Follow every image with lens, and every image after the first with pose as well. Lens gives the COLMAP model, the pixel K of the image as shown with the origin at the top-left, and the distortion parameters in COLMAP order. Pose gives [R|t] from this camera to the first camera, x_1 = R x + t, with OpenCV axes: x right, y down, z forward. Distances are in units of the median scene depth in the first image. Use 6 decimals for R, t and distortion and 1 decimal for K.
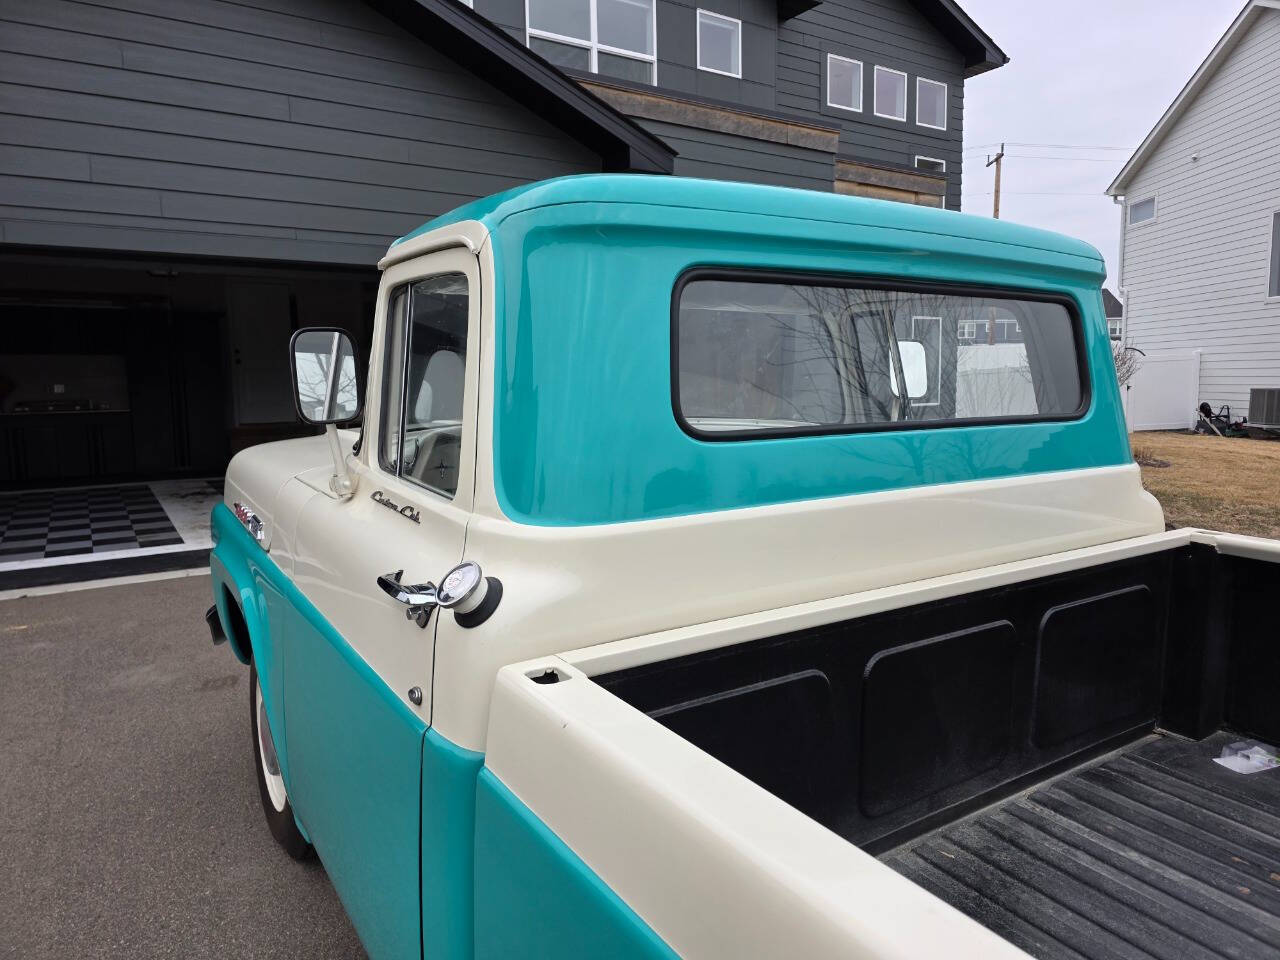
lens RADIAL K [[859.2, 0, 619.2], [0, 859.2, 477.1], [0, 0, 1]] dist [0.049095, -0.055356]
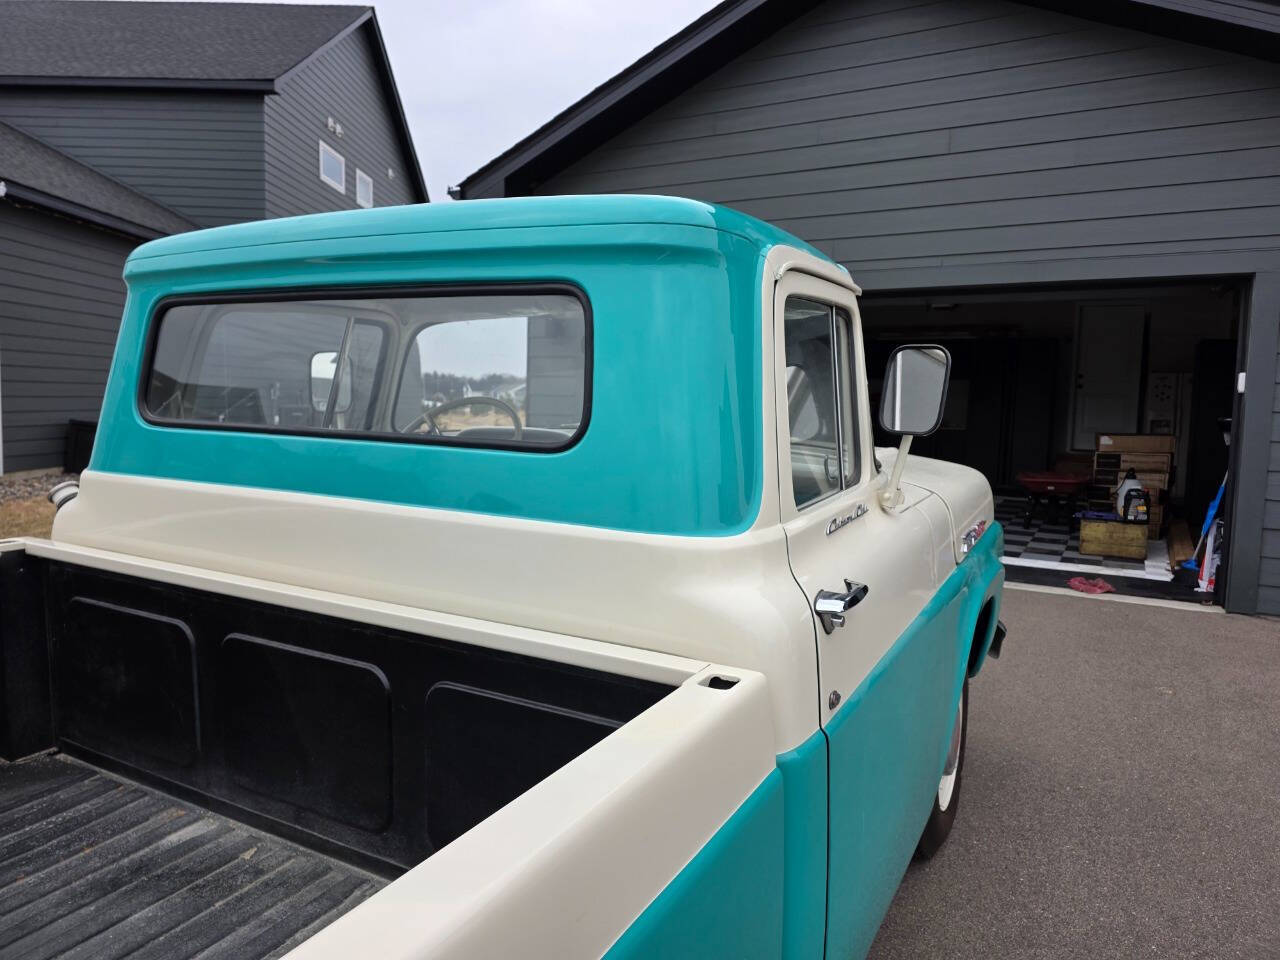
lens RADIAL K [[822.6, 0, 640.0], [0, 822.6, 480.0], [0, 0, 1]] dist [0.054659, -0.039172]
pose [[0.488544, 0.111063, -0.865442, 0.376730], [-0.130464, 0.990014, 0.053403, -0.029410], [0.862731, 0.086819, 0.498155, 0.235271]]
